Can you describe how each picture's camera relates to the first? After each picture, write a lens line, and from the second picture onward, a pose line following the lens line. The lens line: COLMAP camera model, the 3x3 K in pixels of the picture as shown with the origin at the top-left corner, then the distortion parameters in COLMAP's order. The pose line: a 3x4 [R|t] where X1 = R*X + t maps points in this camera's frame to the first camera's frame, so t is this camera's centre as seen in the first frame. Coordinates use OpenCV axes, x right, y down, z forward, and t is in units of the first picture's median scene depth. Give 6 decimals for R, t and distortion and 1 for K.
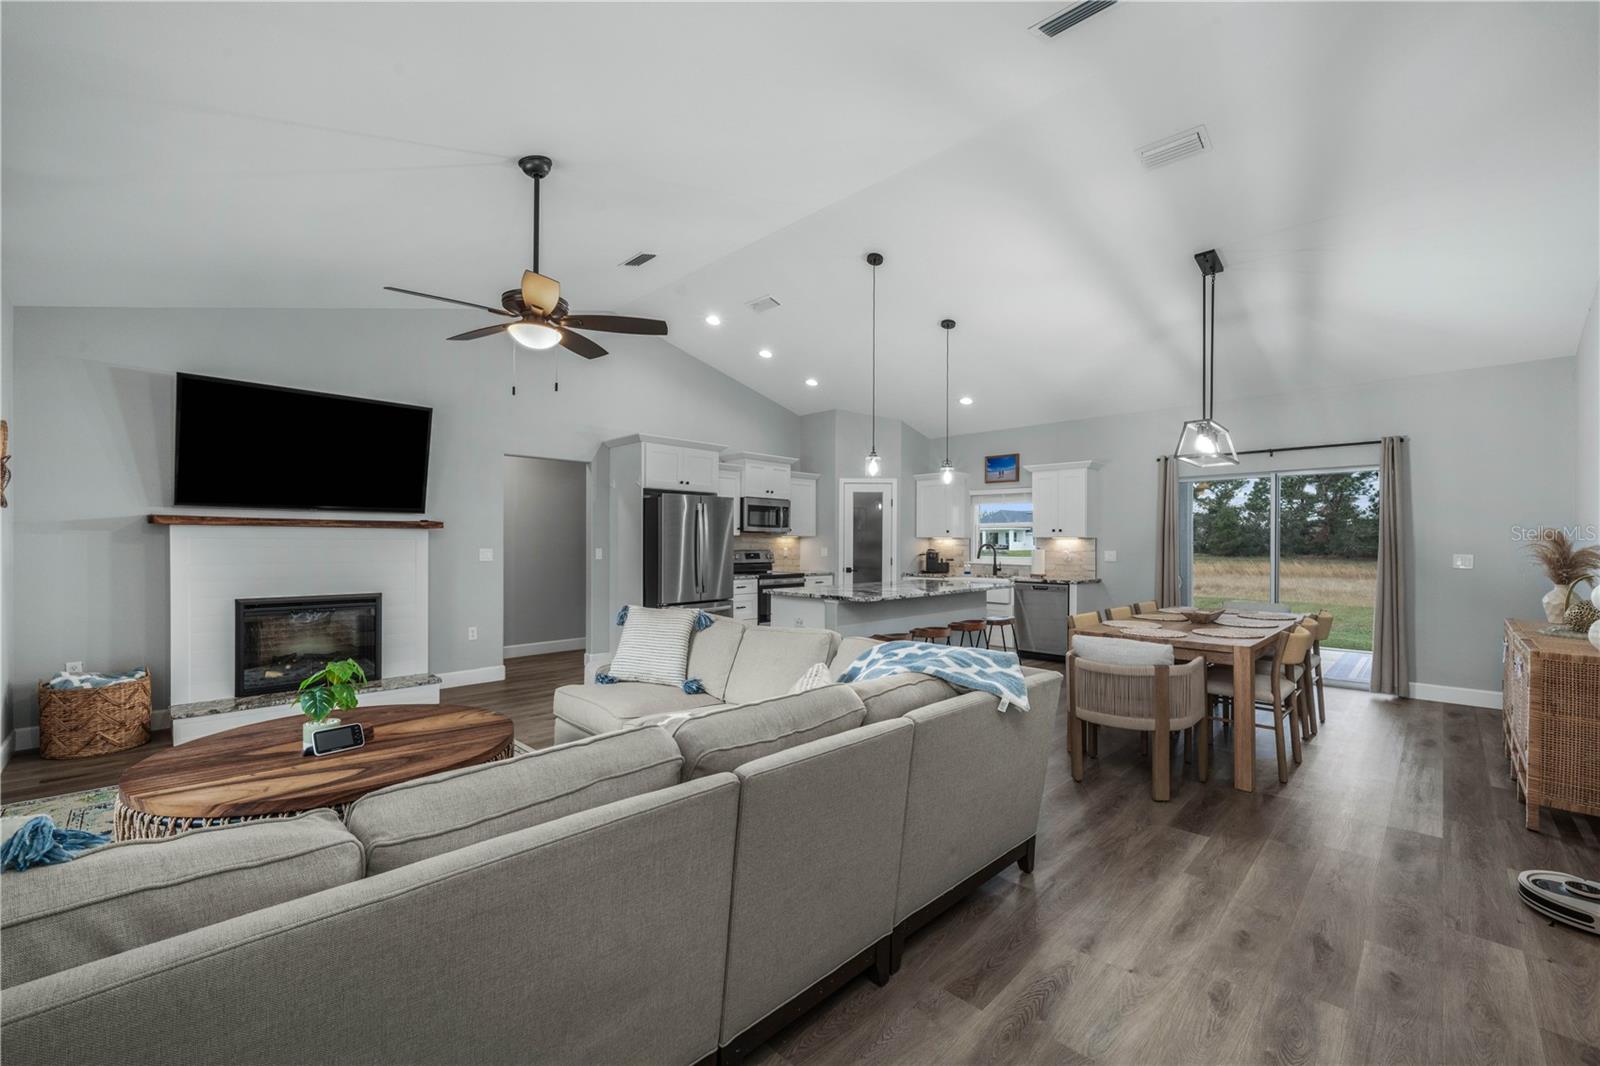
lens RADIAL K [[663.8, 0, 797.5], [0, 663.8, 547.7], [0, 0, 1]] dist [-0.002134, -0.000073]
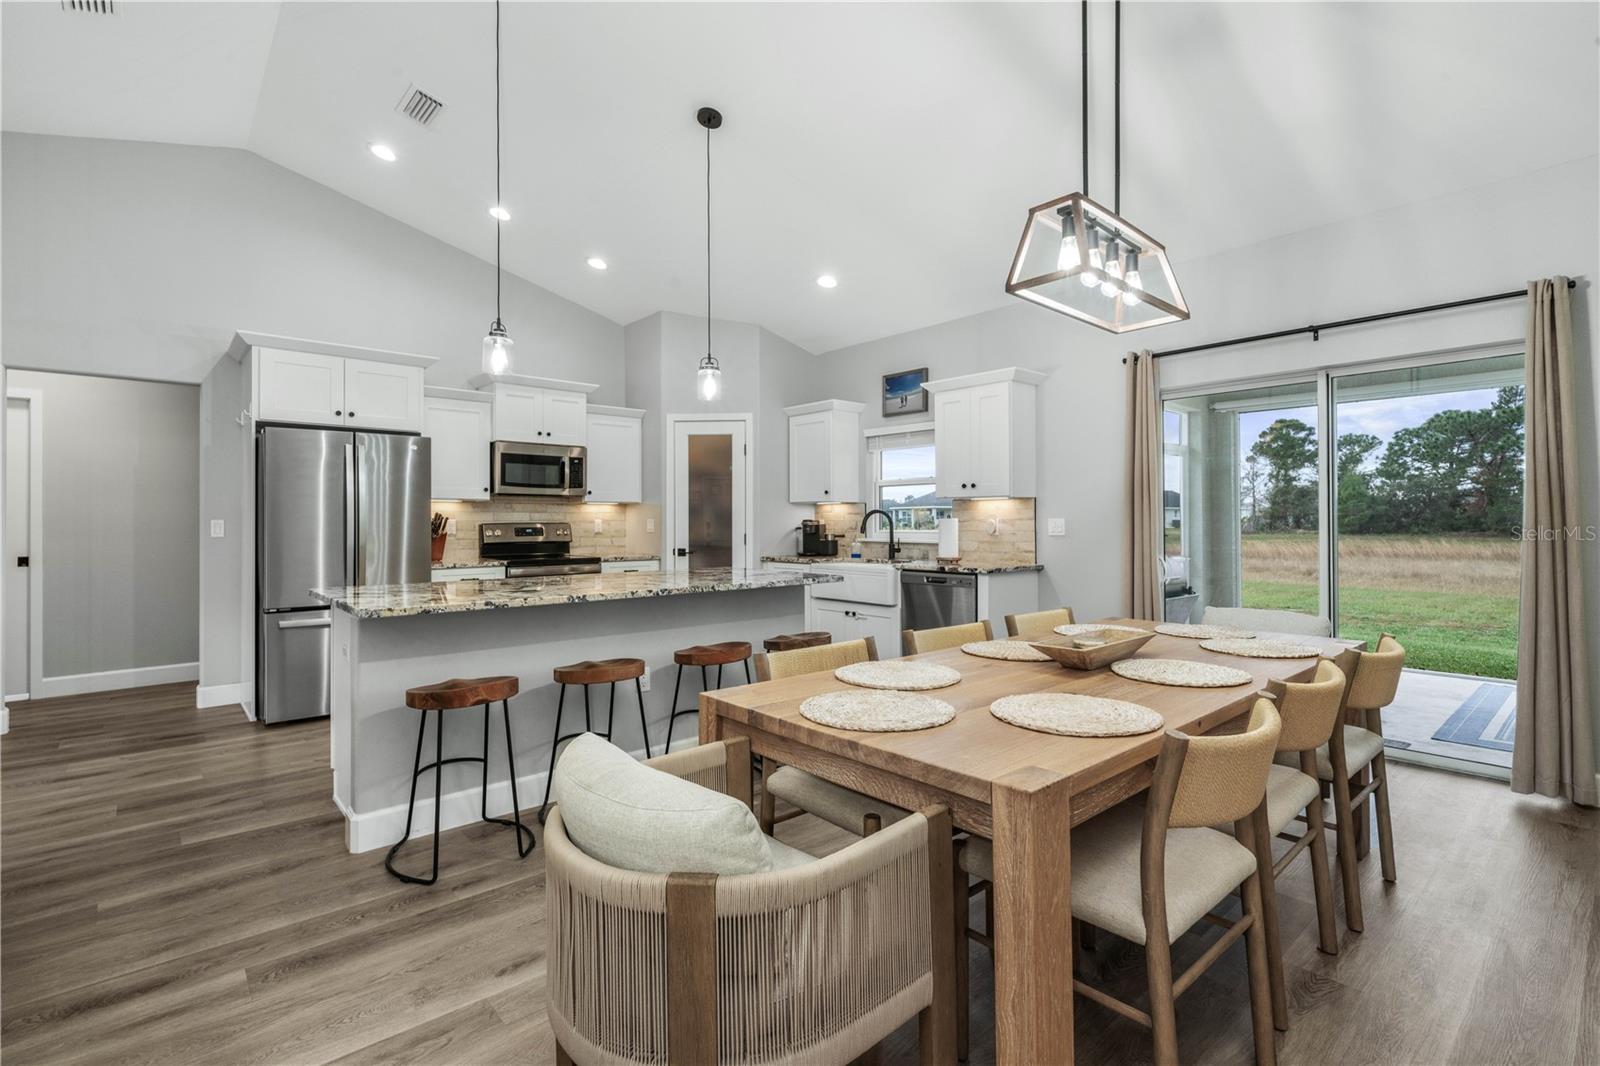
lens RADIAL K [[744.7, 0, 800.1], [0, 744.7, 522.2], [0, 0, 1]] dist [-0.000103, 0.000755]
pose [[0.997353, -0.007906, -0.072278, 0.264415], [0.007297, 0.999936, -0.008693, 0.011580], [0.072342, 0.008143, 0.997347, 0.284205]]
